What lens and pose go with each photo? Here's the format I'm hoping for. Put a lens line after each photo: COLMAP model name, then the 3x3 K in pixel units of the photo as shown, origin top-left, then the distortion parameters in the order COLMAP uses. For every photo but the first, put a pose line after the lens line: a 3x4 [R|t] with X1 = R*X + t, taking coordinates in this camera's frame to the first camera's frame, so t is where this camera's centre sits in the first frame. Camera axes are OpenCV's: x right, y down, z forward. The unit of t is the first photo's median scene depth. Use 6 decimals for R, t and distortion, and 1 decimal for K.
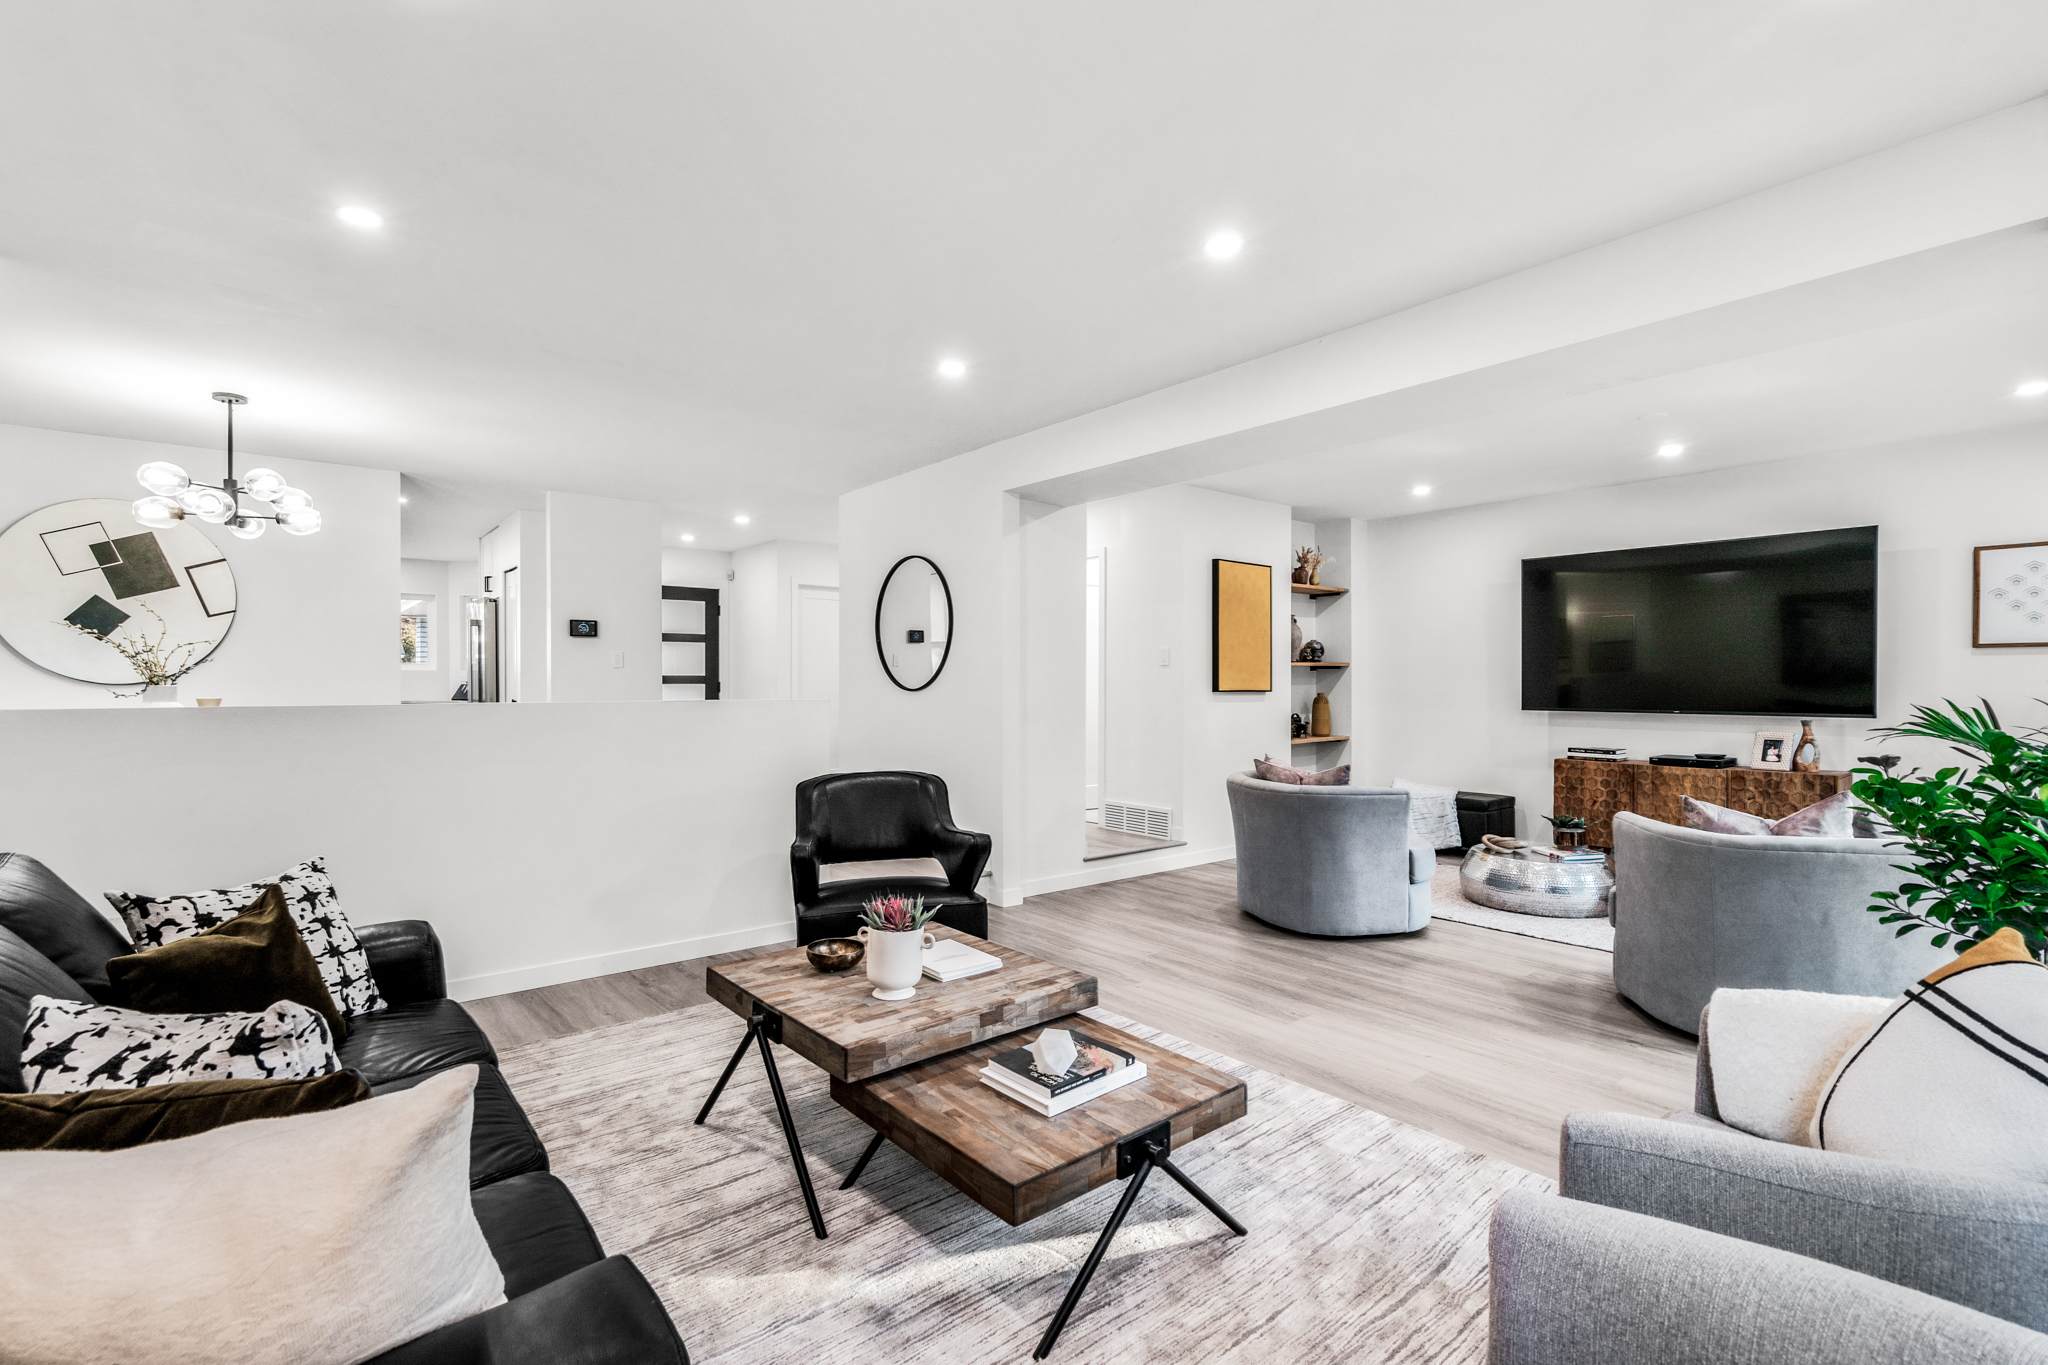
lens RADIAL K [[926.7, 0, 1016.4], [0, 926.7, 691.6], [0, 0, 1]] dist [-0.009799, 0.003933]
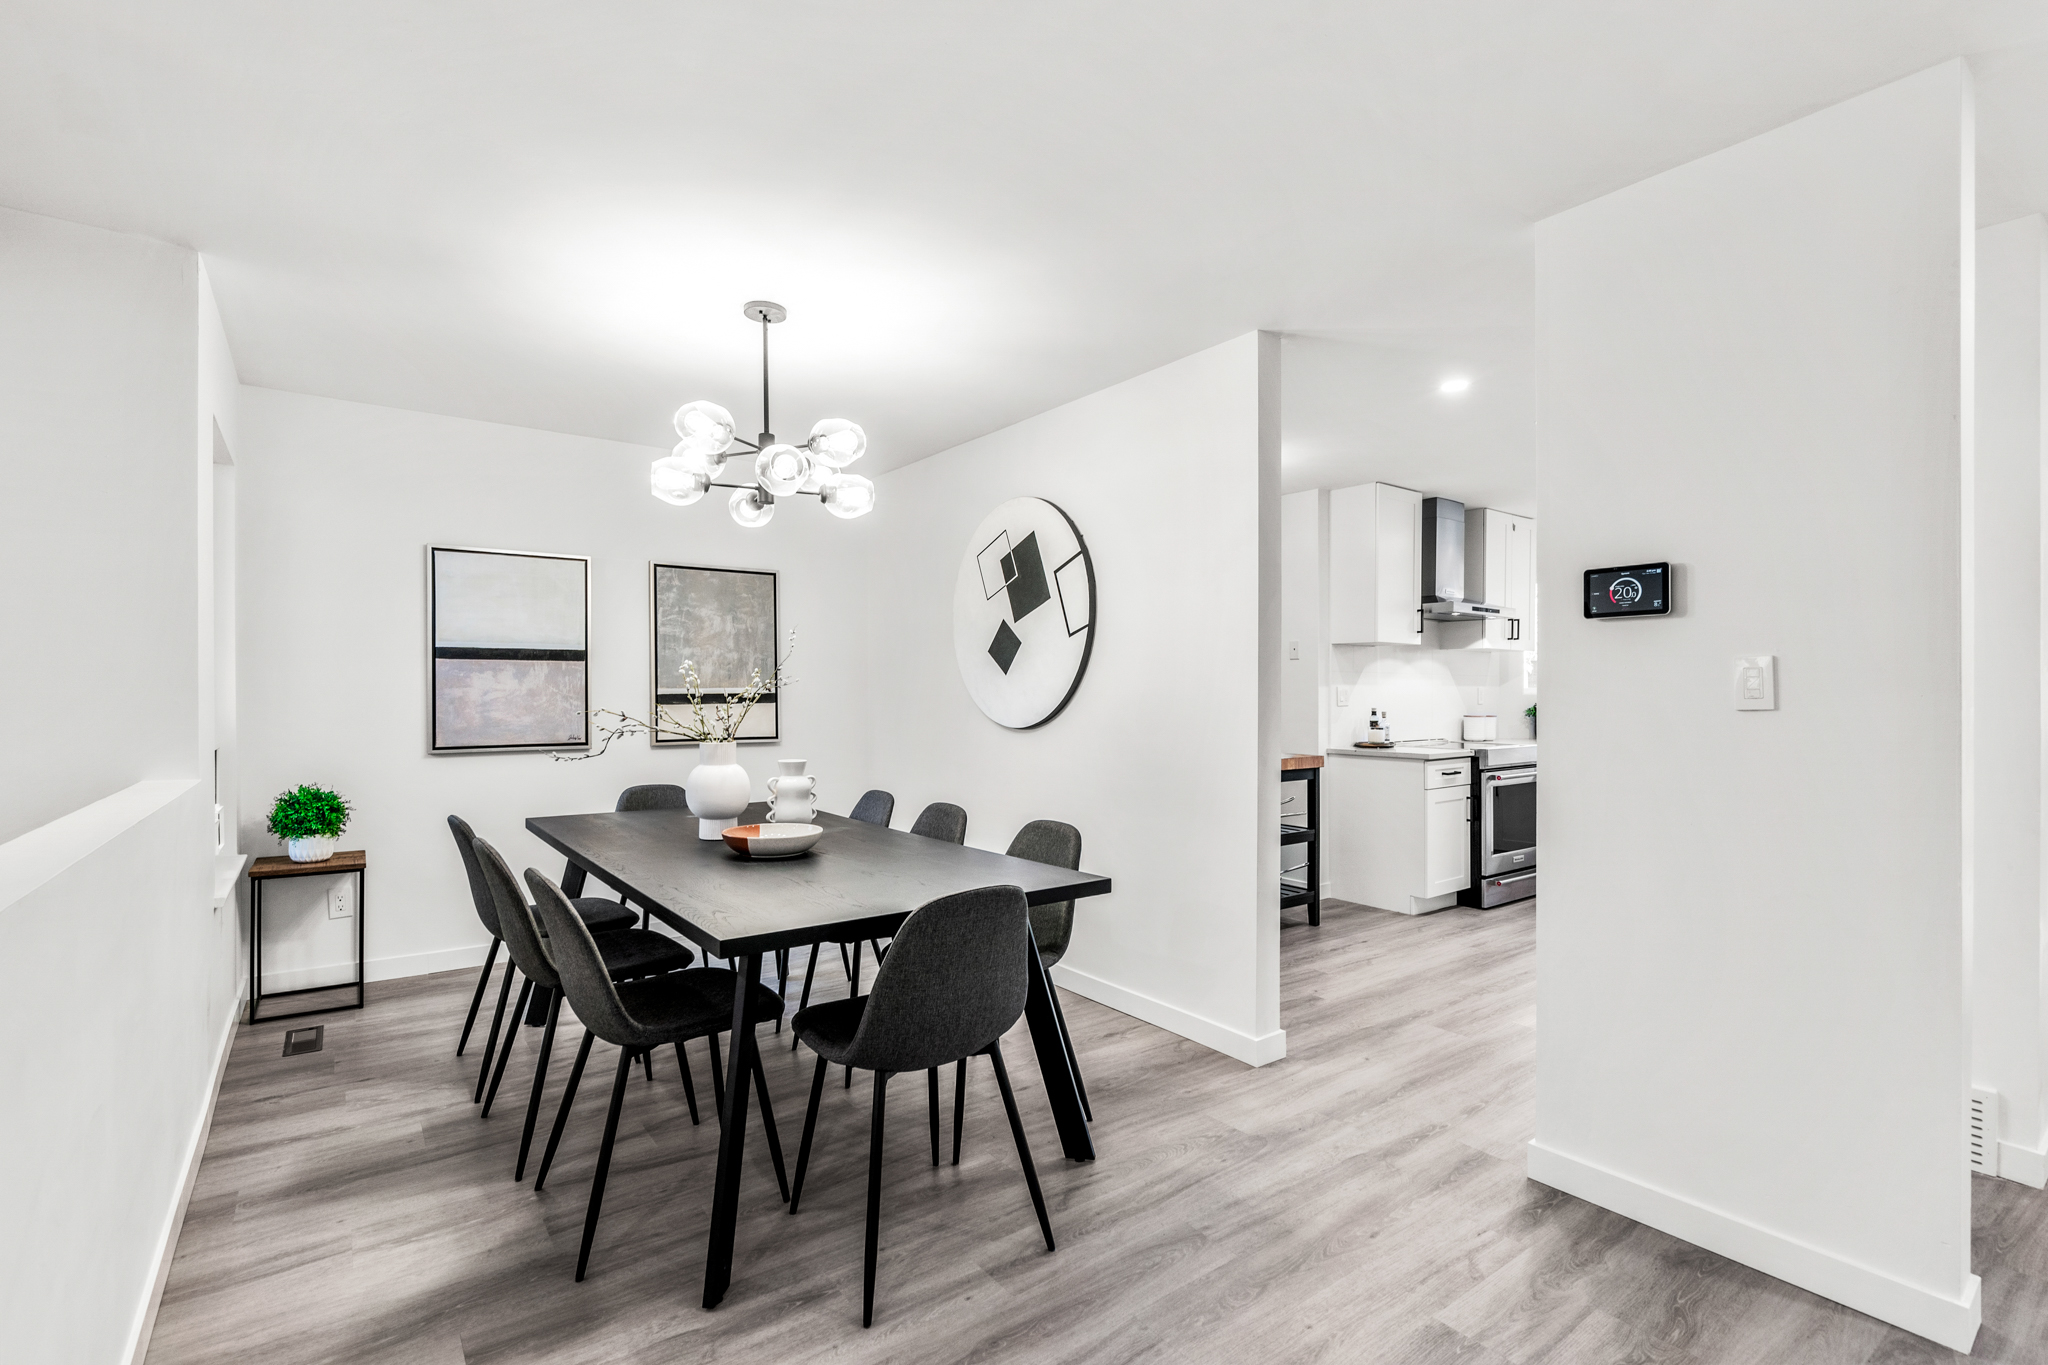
lens RADIAL K [[926.7, 0, 1016.4], [0, 926.7, 691.6], [0, 0, 1]] dist [-0.009799, 0.003933]
pose [[-0.054762, -0.001041, -0.998499, -0.154539], [-0.008582, 0.999963, -0.000572, -0.035976], [0.998463, 0.008538, -0.054769, 0.950851]]
